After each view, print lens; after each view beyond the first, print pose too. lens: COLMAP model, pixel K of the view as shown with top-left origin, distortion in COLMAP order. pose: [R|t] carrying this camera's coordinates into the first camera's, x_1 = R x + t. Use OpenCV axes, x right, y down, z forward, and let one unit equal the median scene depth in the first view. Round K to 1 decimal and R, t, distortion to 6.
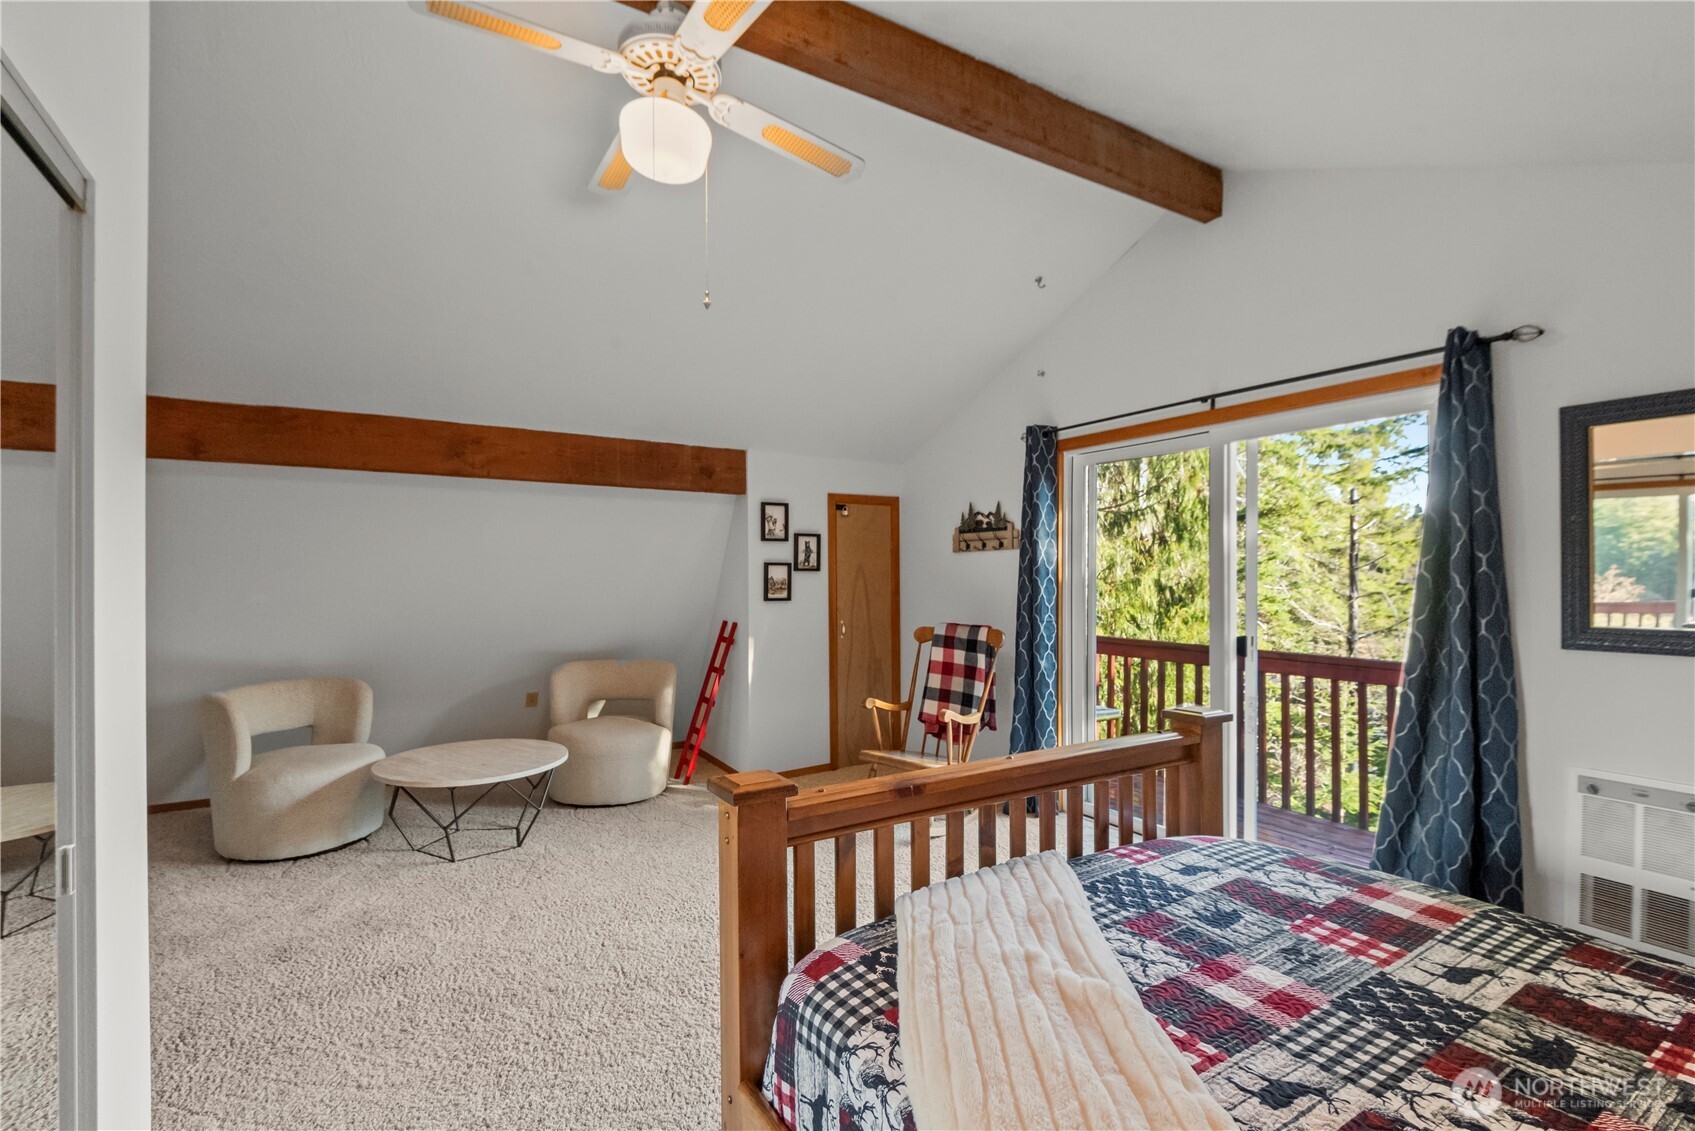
lens RADIAL K [[762.2, 0, 864.5], [0, 762.2, 573.0], [0, 0, 1]] dist [0.001730, -0.000368]
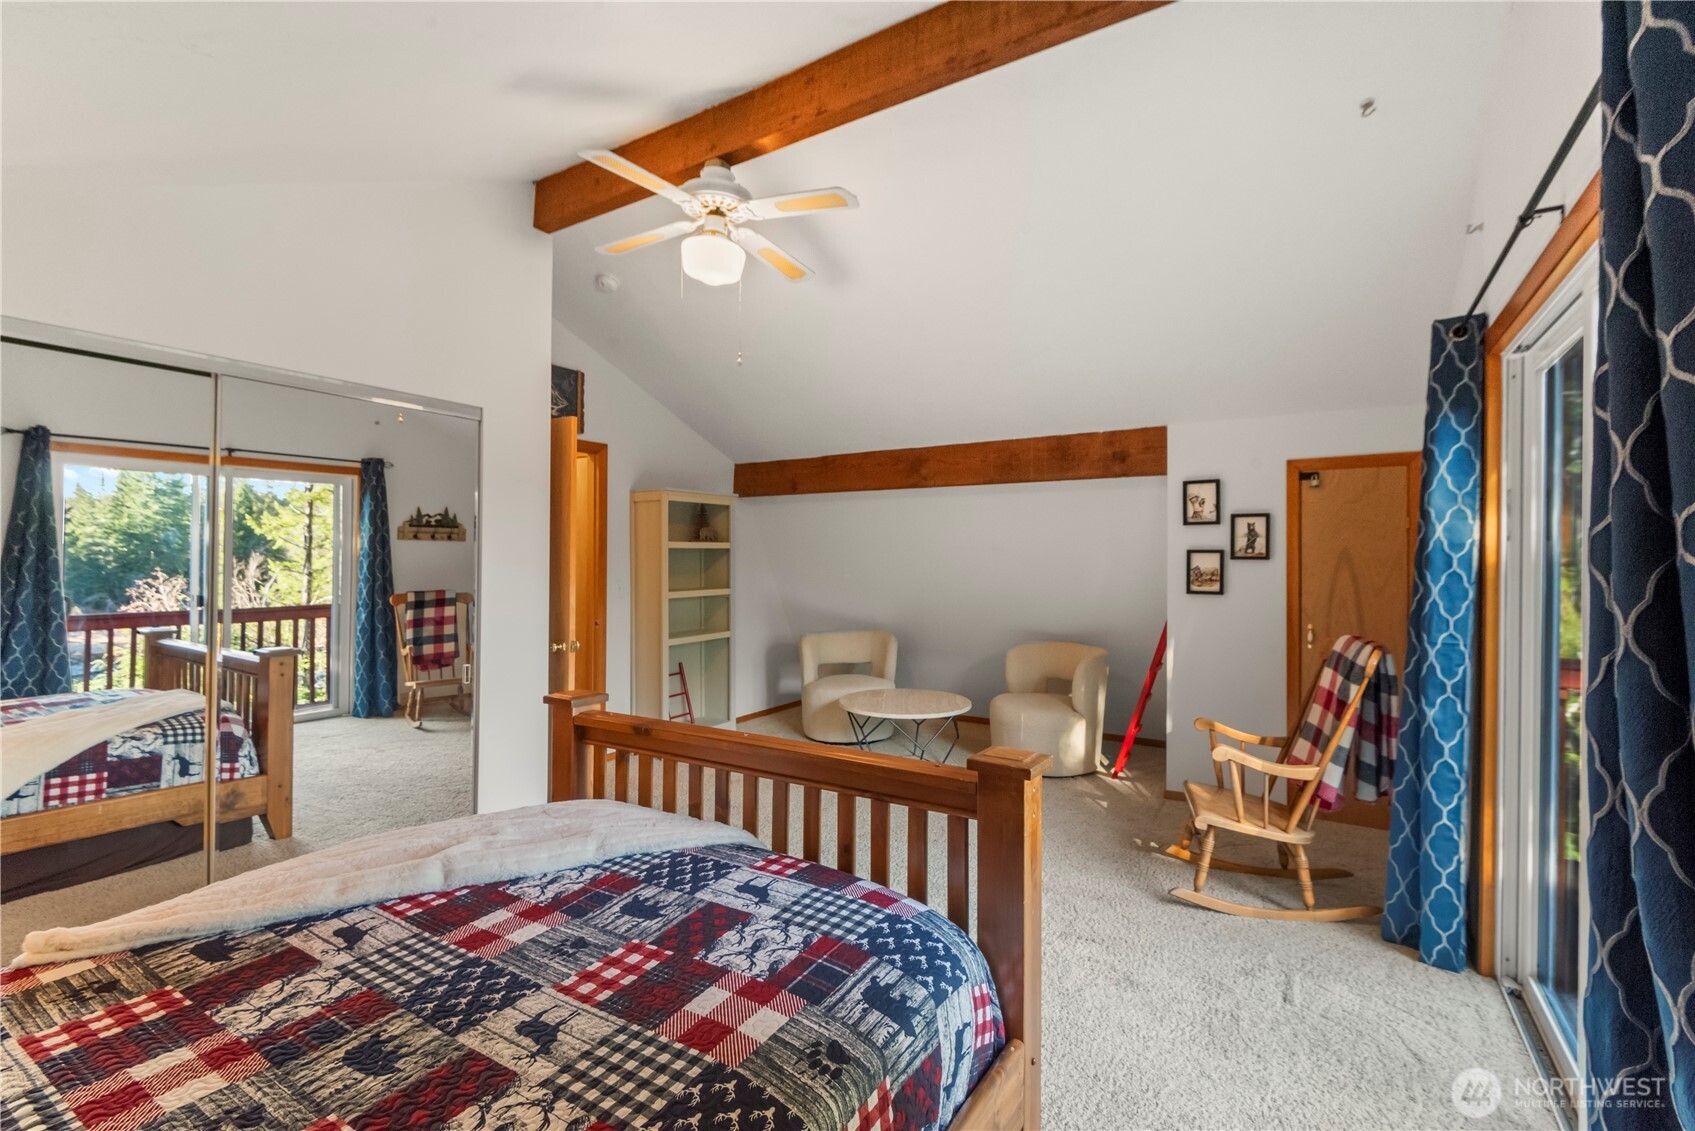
lens RADIAL K [[762.2, 0, 864.5], [0, 762.2, 573.0], [0, 0, 1]] dist [0.001730, -0.000368]
pose [[0.434508, 0.013365, -0.900569, 1.254044], [-0.001916, 0.999901, 0.013915, 0.003579], [0.900666, -0.004321, 0.434491, 0.710116]]
